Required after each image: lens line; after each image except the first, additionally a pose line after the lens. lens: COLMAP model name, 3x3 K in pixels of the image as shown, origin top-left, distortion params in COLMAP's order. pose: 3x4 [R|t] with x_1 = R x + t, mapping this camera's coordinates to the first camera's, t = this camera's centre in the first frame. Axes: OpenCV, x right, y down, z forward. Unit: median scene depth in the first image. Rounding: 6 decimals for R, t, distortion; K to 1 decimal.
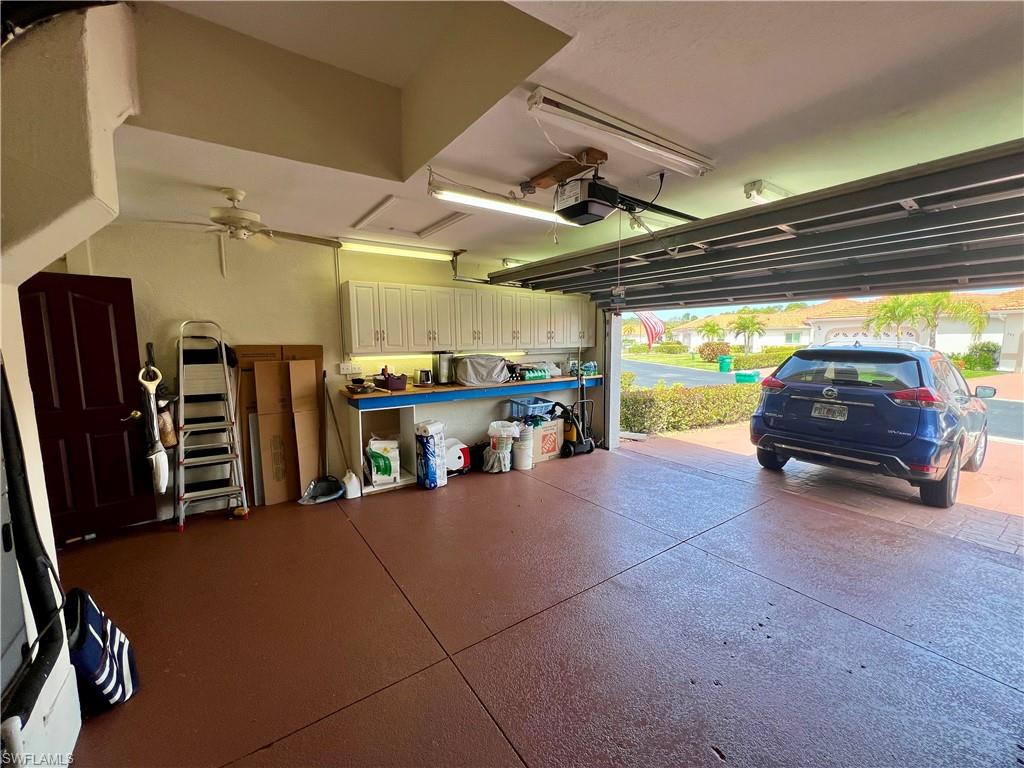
lens RADIAL K [[409.9, 0, 514.5], [0, 409.9, 383.9], [0, 0, 1]] dist [-0.001428, 0.000018]
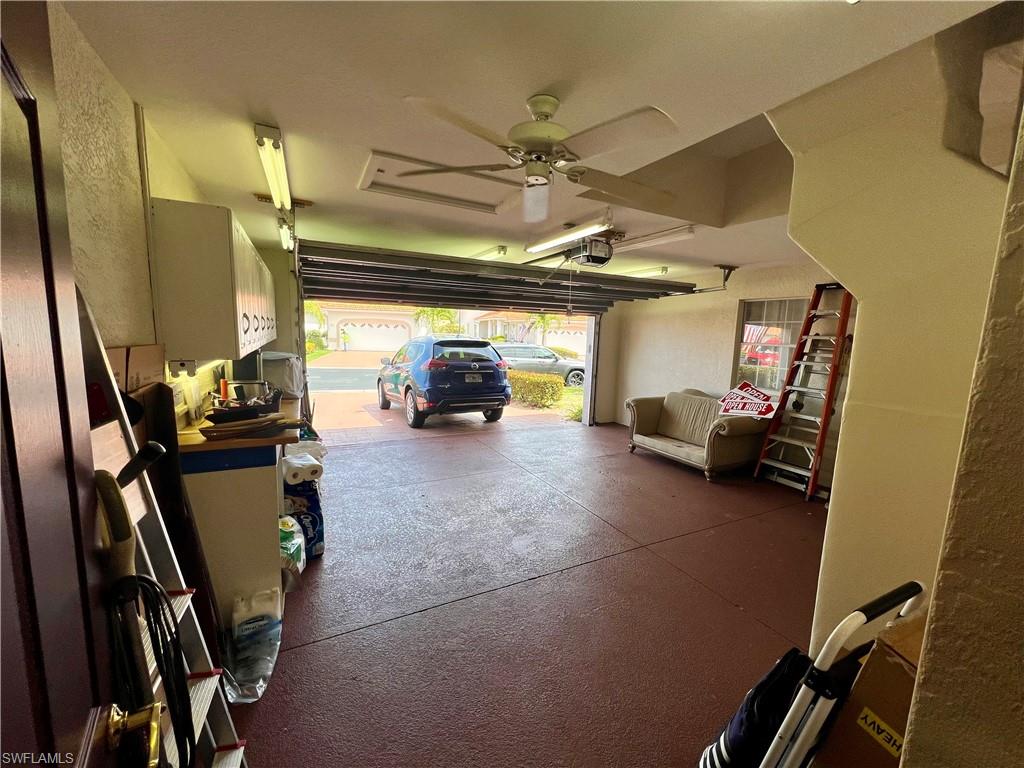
lens RADIAL K [[409.9, 0, 514.0], [0, 409.9, 382.0], [0, 0, 1]] dist [-0.001428, 0.000018]
pose [[0.153956, -0.127508, 0.979816, -0.749059], [0.079747, 0.990007, 0.116304, -0.086354], [-0.984854, 0.060232, 0.162586, 0.513106]]
